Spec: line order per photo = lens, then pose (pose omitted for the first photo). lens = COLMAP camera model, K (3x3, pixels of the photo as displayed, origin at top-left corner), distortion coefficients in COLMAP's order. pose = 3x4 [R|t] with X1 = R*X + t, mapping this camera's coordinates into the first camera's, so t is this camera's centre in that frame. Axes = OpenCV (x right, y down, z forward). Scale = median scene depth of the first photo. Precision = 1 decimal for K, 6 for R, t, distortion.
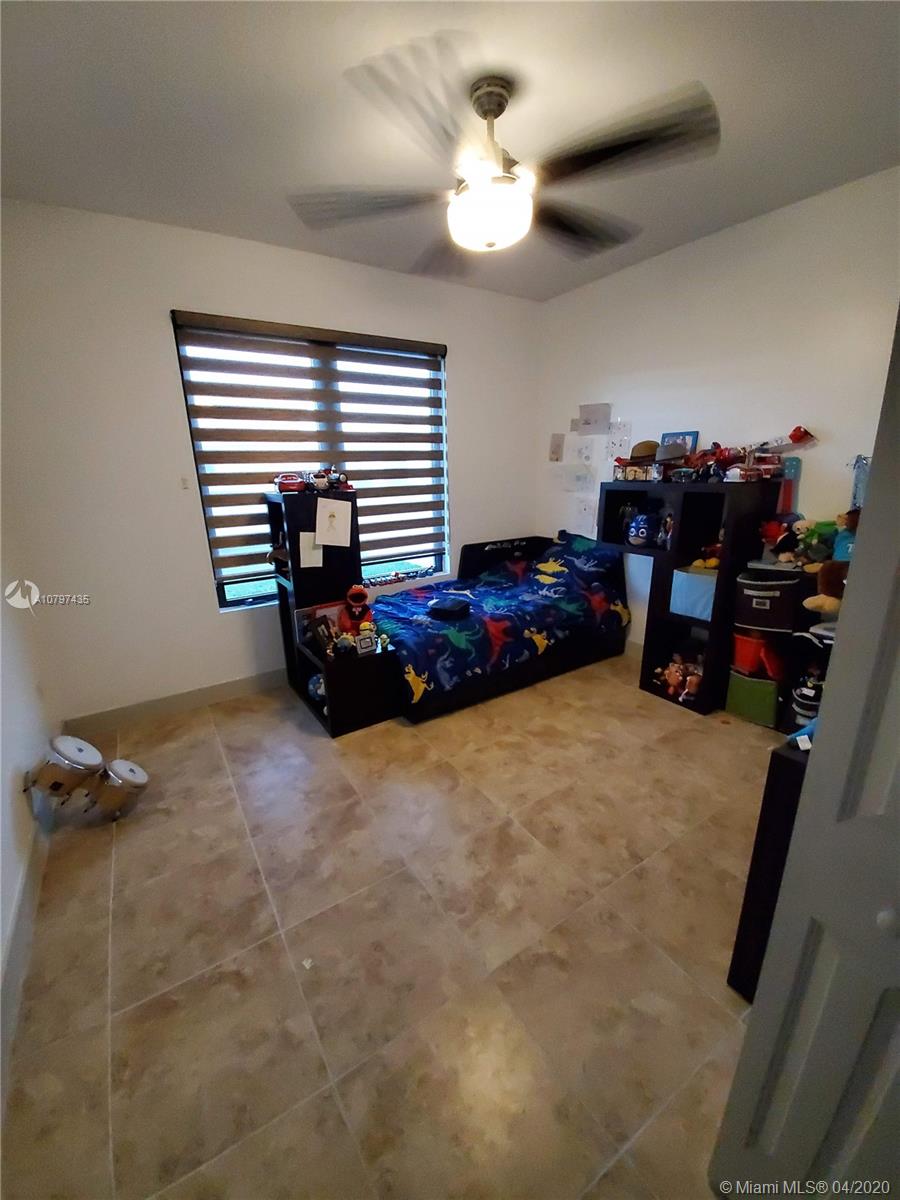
lens RADIAL K [[472.0, 0, 447.0], [0, 472.0, 596.4], [0, 0, 1]] dist [-0.003337, -0.007396]
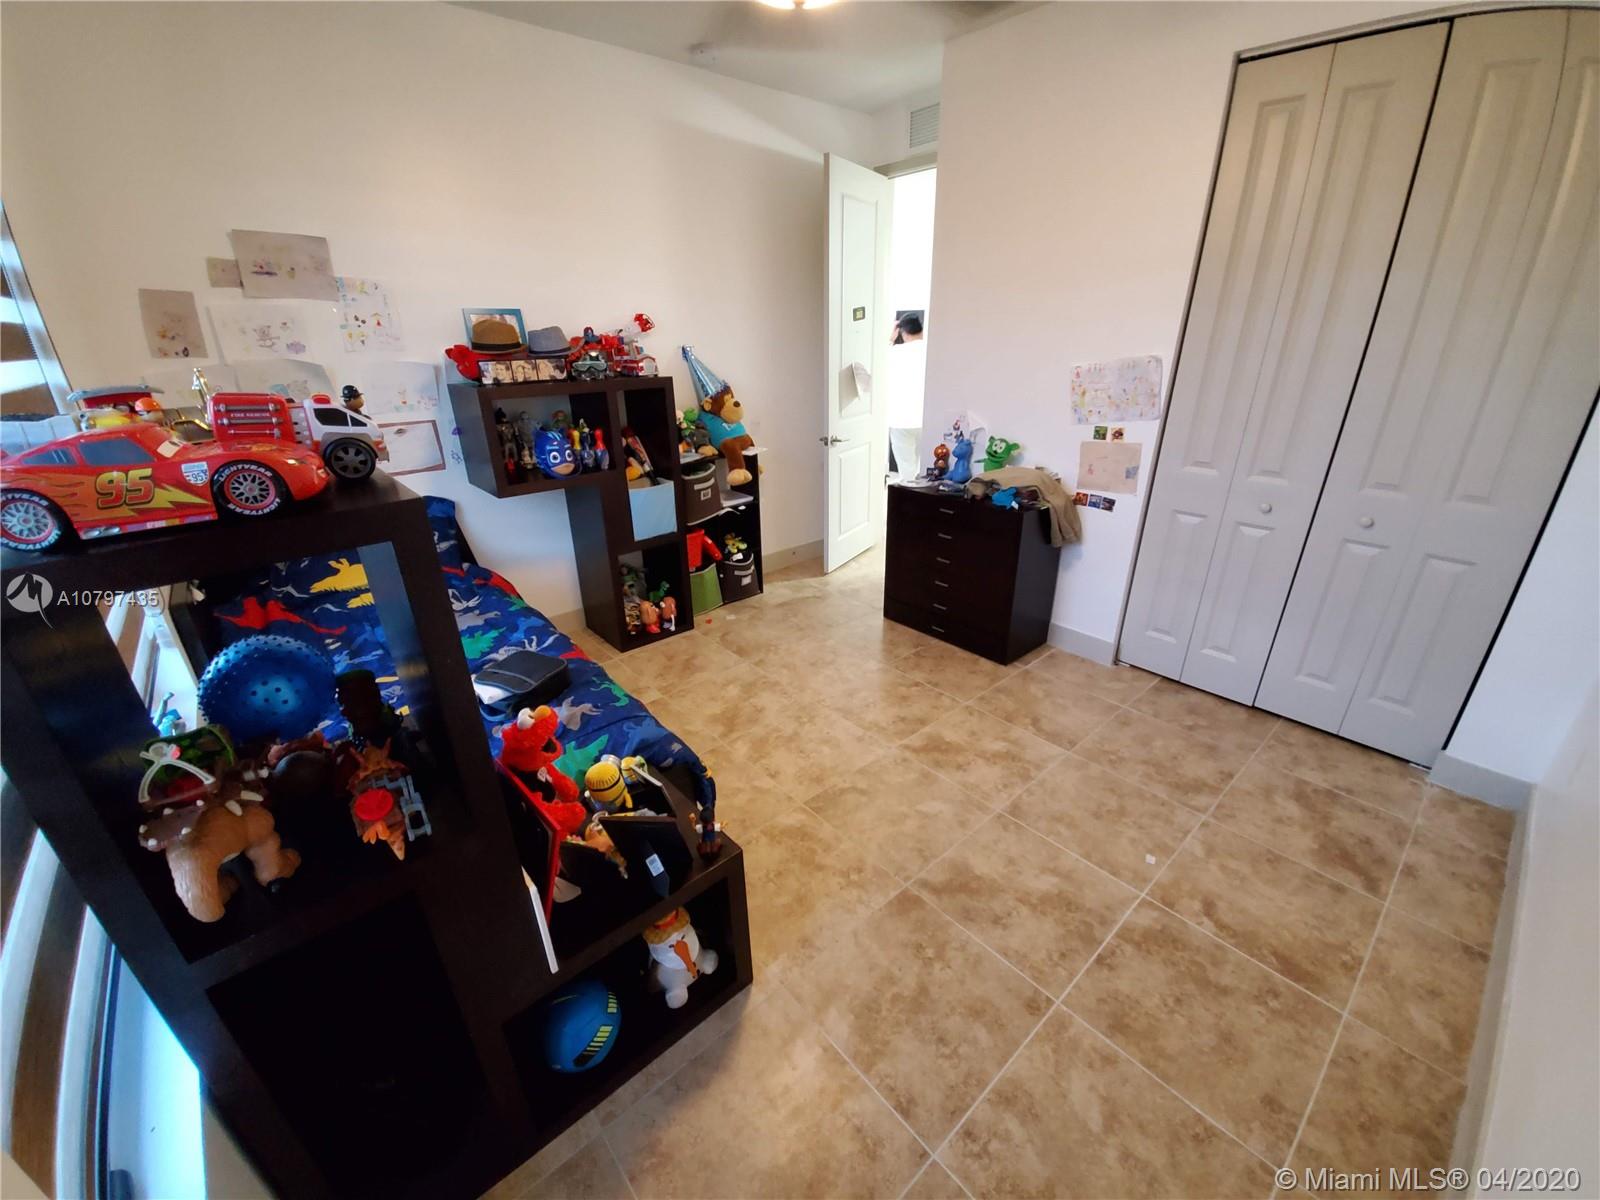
lens RADIAL K [[629.4, 0, 802.4], [0, 629.4, 605.1], [0, 0, 1]] dist [-0.003337, -0.007396]
pose [[-0.139682, -0.366263, 0.919968, -0.835689], [0.281021, 0.876211, 0.391511, -0.295176], [-0.949482, 0.313217, -0.019463, 1.062995]]
